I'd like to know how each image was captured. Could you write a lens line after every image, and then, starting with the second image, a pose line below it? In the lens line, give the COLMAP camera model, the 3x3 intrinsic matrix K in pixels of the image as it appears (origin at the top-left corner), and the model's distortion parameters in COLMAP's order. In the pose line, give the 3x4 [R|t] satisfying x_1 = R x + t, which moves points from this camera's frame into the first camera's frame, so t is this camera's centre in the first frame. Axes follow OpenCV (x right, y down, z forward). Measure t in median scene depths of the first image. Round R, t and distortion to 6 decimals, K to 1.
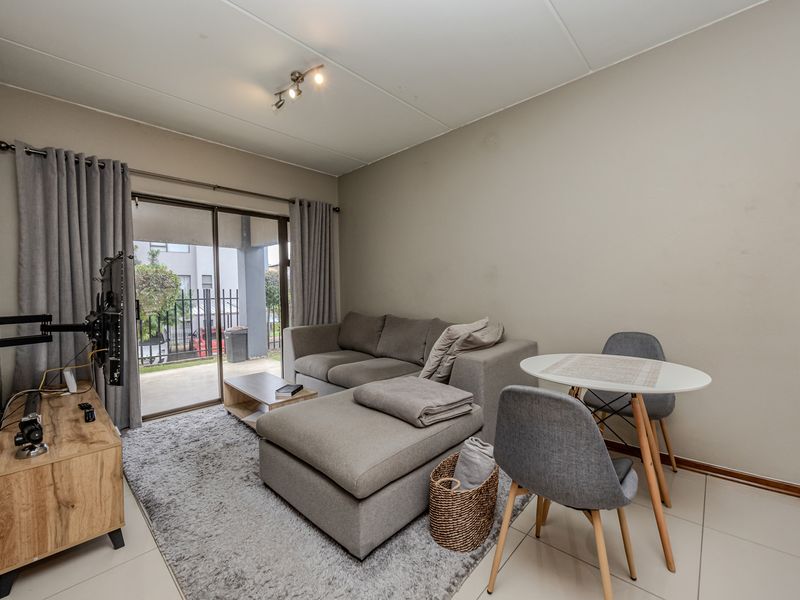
lens RADIAL K [[338.5, 0, 393.6], [0, 338.5, 298.4], [0, 0, 1]] dist [0.003434, -0.000859]
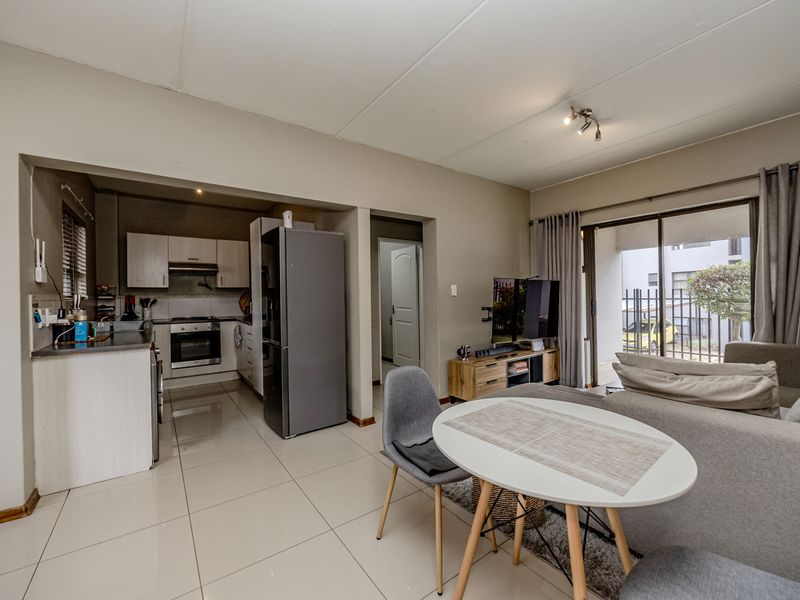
lens RADIAL K [[338.5, 0, 399.7], [0, 338.5, 299.1], [0, 0, 1]] dist [0.003434, -0.000859]
pose [[-0.174036, 0.035565, -0.984097, 0.904572], [0.003680, 0.999364, 0.035466, -0.064856], [0.984732, 0.002551, -0.174056, 0.537479]]
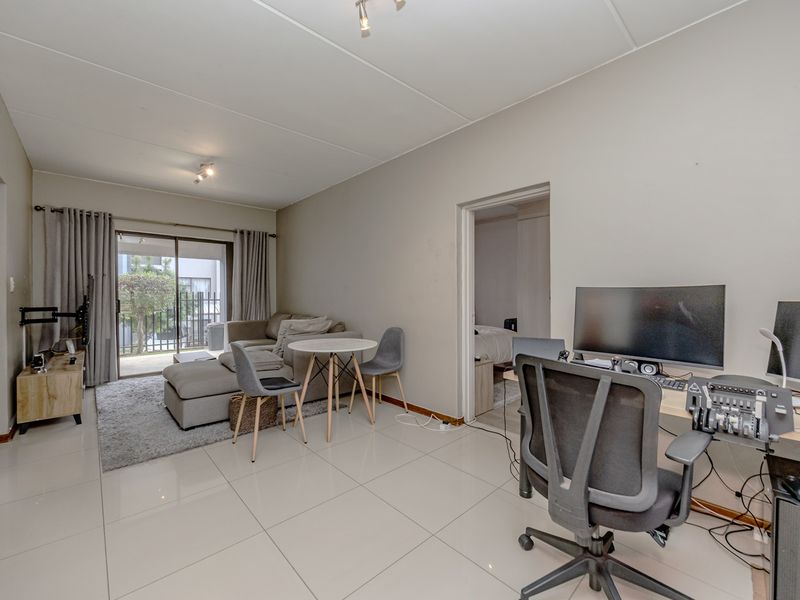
lens RADIAL K [[338.5, 0, 392.9], [0, 338.5, 299.3], [0, 0, 1]] dist [0.003434, -0.000859]
pose [[0.997041, 0.021262, -0.073876, 0.704358], [-0.021996, 0.999716, -0.009141, -0.012990], [0.073661, 0.010739, 0.997226, -0.521428]]
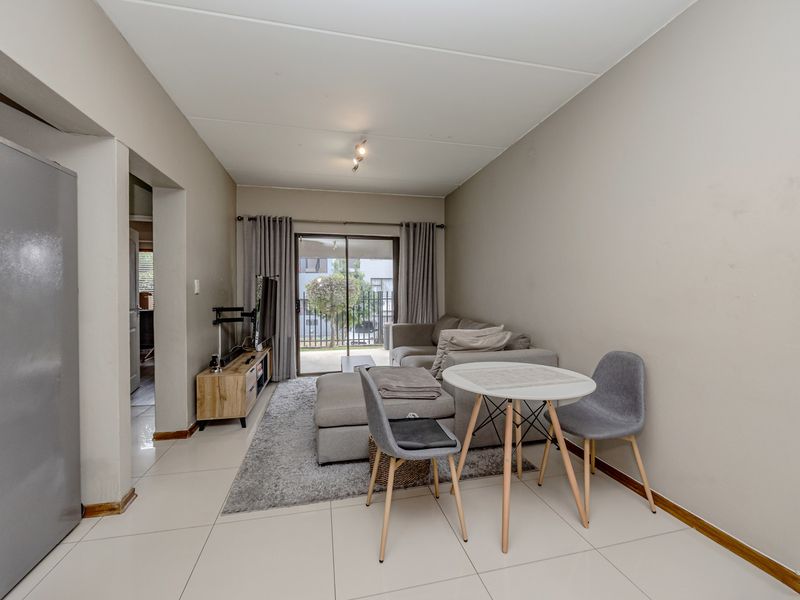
lens RADIAL K [[338.5, 0, 397.7], [0, 338.5, 298.4], [0, 0, 1]] dist [0.003434, -0.000859]
pose [[0.838642, 0.024990, -0.544109, 0.595982], [-0.025760, 0.999649, 0.006208, -0.029309], [0.544073, 0.008810, 0.838991, -0.102408]]
